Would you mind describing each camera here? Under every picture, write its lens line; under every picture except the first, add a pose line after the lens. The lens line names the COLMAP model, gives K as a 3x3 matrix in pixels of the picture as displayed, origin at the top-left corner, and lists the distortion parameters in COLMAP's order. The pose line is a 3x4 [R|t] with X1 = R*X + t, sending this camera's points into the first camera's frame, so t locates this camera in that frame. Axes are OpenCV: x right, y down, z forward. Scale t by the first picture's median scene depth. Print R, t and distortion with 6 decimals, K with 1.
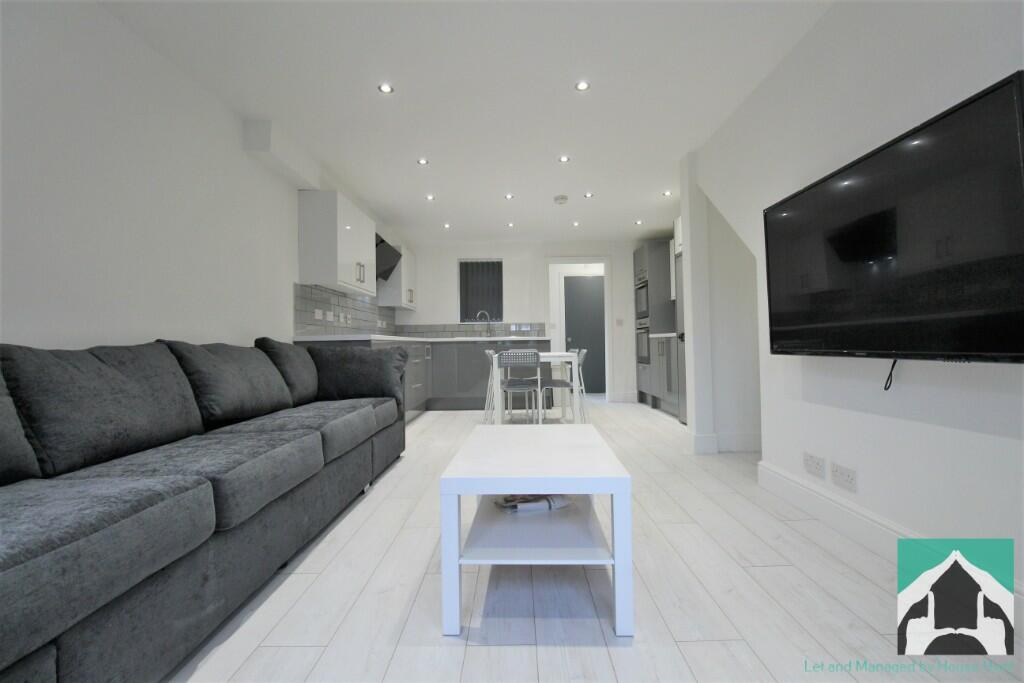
lens RADIAL K [[478.7, 0, 513.2], [0, 478.7, 342.7], [0, 0, 1]] dist [0.002066, -0.007844]
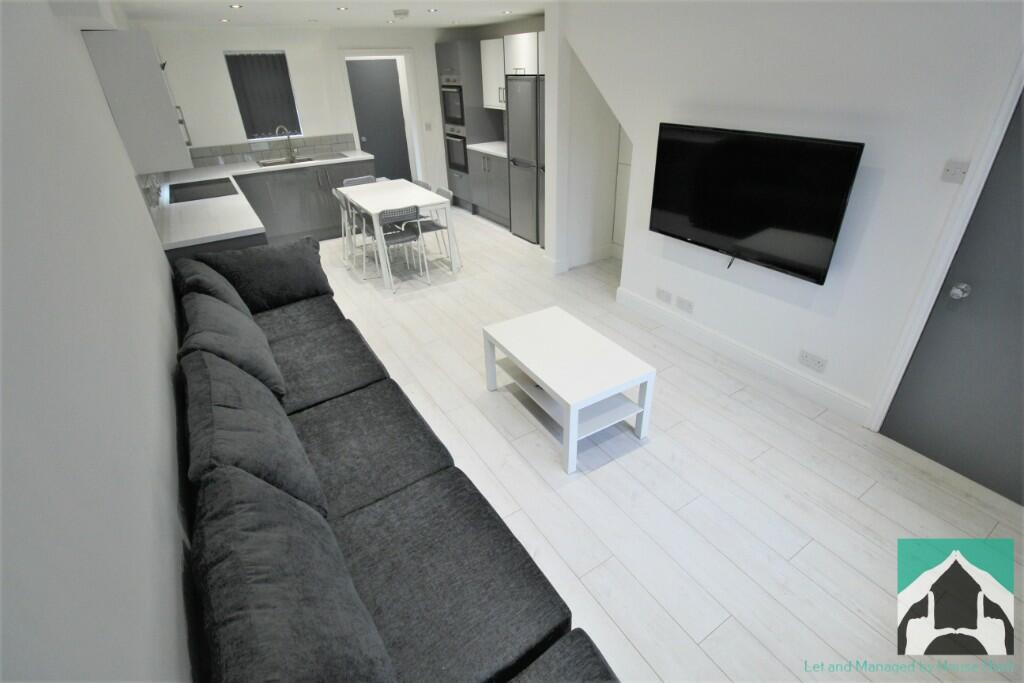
lens RADIAL K [[478.7, 0, 510.0], [0, 478.7, 341.3], [0, 0, 1]] dist [0.002066, -0.007844]
pose [[0.843722, -0.281070, 0.457310, -0.234009], [0.016712, 0.865292, 0.500990, -0.167889], [-0.536520, -0.415054, 0.734763, 0.001730]]
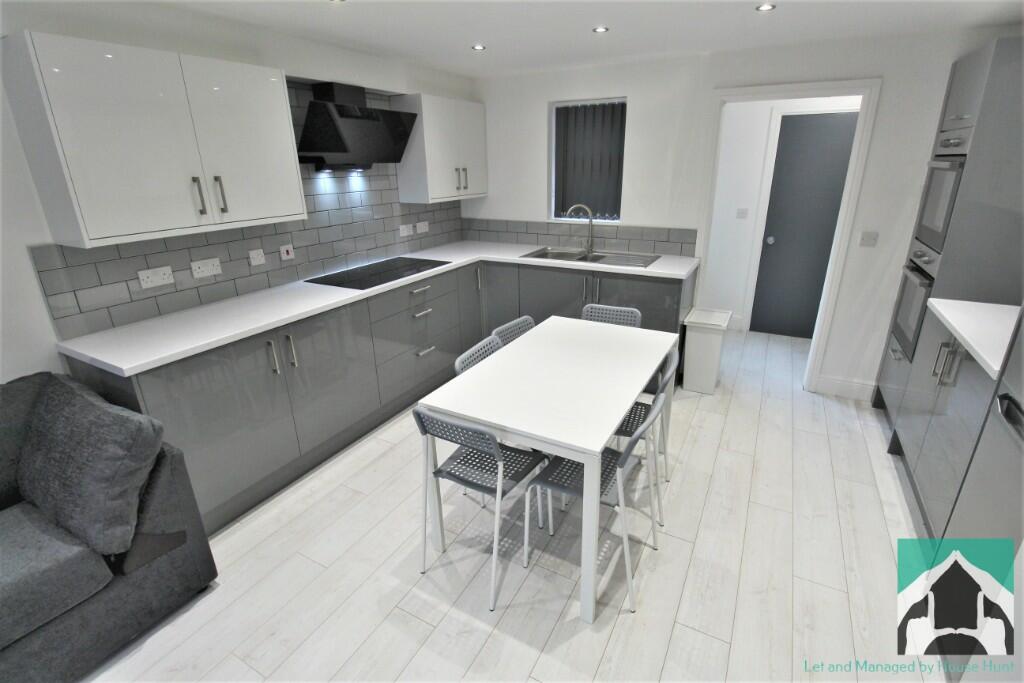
lens RADIAL K [[478.7, 0, 517.4], [0, 478.7, 340.5], [0, 0, 1]] dist [0.002066, -0.007844]
pose [[0.885168, 0.159526, -0.437069, 0.156354], [0.007210, 0.934568, 0.355711, -0.128366], [0.465216, -0.318015, 0.826099, 0.489374]]
